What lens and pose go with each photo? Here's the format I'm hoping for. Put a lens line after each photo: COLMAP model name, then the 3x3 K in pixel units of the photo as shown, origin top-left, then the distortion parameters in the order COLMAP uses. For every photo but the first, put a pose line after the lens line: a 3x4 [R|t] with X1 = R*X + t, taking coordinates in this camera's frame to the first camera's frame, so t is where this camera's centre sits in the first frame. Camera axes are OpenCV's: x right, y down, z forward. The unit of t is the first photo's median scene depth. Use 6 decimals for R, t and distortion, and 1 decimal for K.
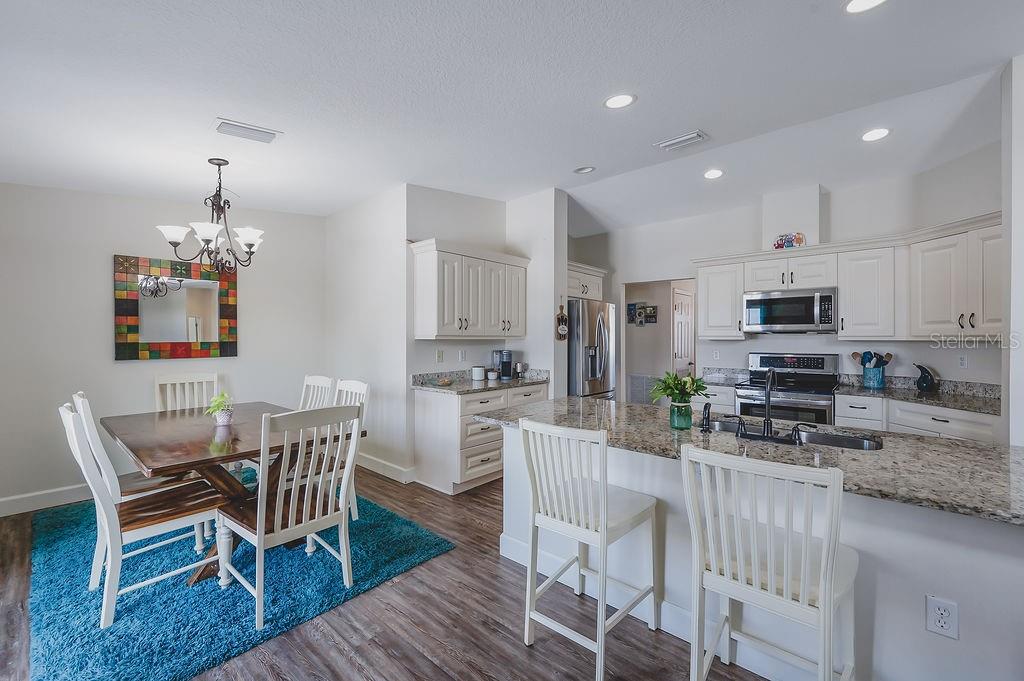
lens RADIAL K [[420.8, 0, 512.0], [0, 420.8, 340.5], [0, 0, 1]] dist [0.000072, 0.000007]
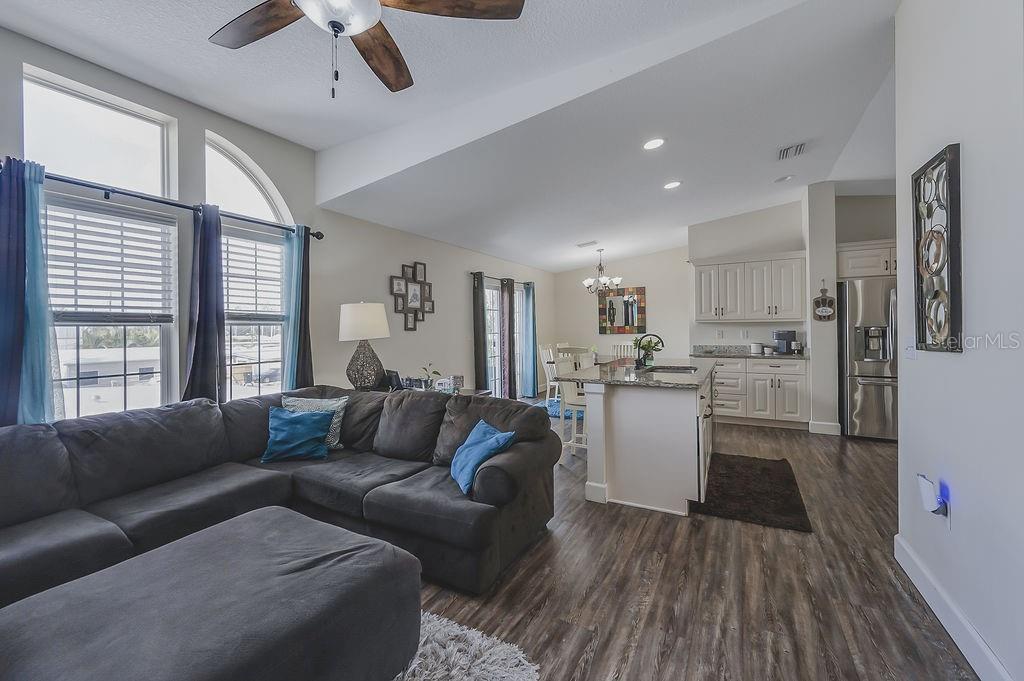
lens RADIAL K [[423.6, 0, 491.2], [0, 423.6, 327.1], [0, 0, 1]] dist [-0.000071, 0.000108]
pose [[0.195277, -0.008283, -0.980713, 1.089348], [0.011298, 0.999917, -0.006196, 0.012803], [0.980683, -0.009870, 0.195354, -0.053286]]
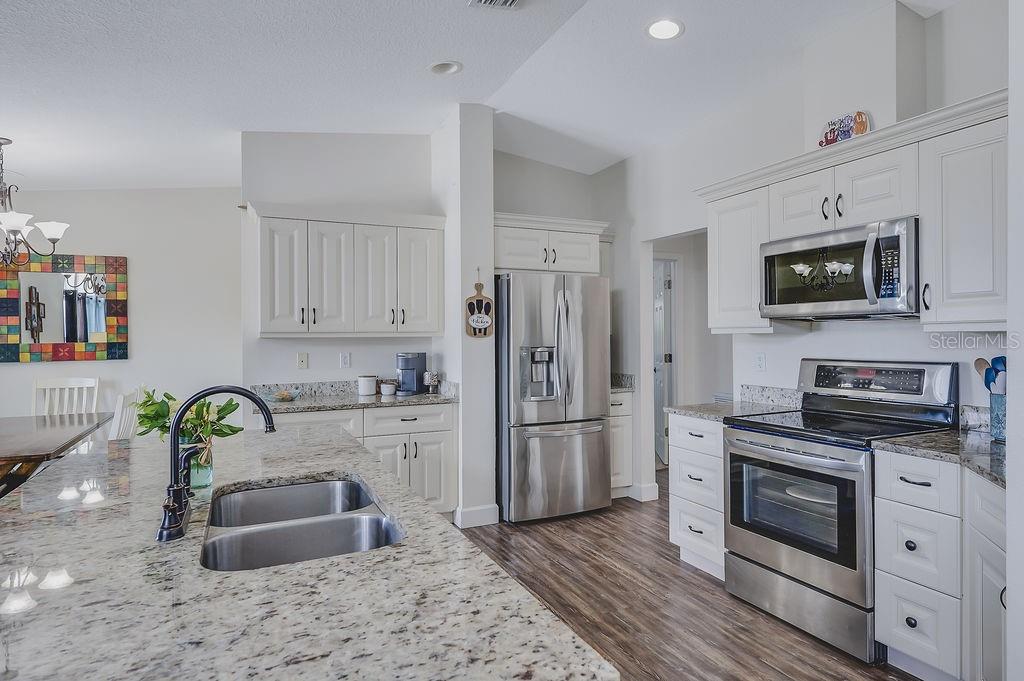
lens RADIAL K [[579.2, 0, 512.7], [0, 579.2, 335.4], [0, 0, 1]] dist [0.002076, -0.000226]
pose [[0.918560, -0.010406, -0.395145, 0.553116], [0.008810, 0.999944, -0.005854, 0.002264], [0.395184, 0.001896, 0.918600, 0.218478]]
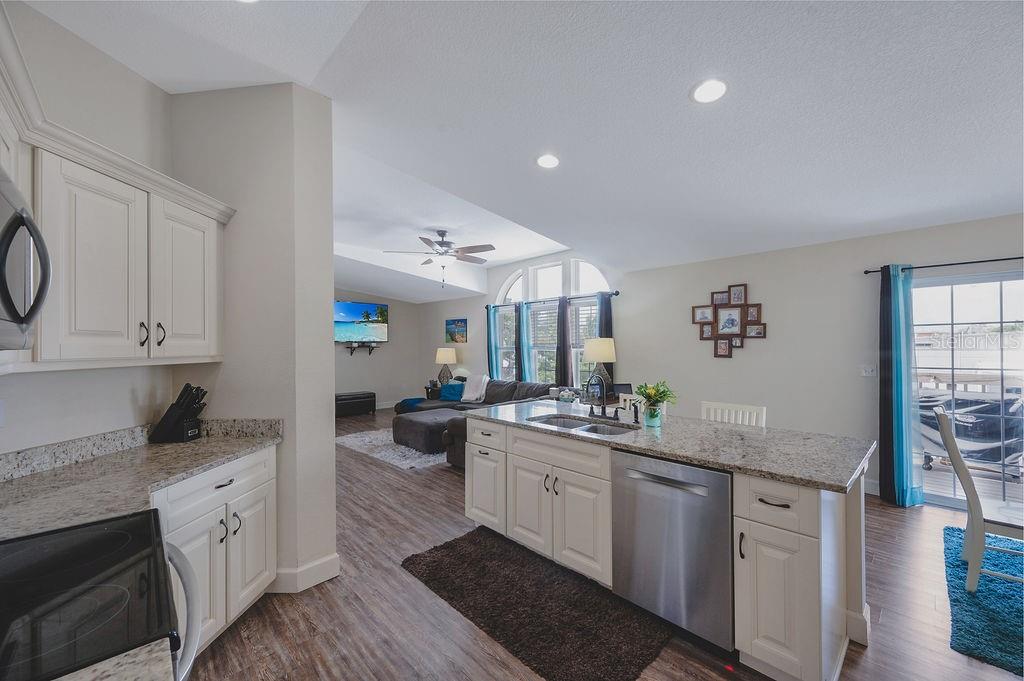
lens RADIAL K [[402.2, 0, 511.9], [0, 402.2, 346.6], [0, 0, 1]] dist [0.000253, 0.000018]
pose [[-0.996080, 0.003195, 0.088401, 0.352834], [0.003380, 0.999992, 0.001946, -0.021425], [-0.088394, 0.002237, -0.996083, 1.116780]]
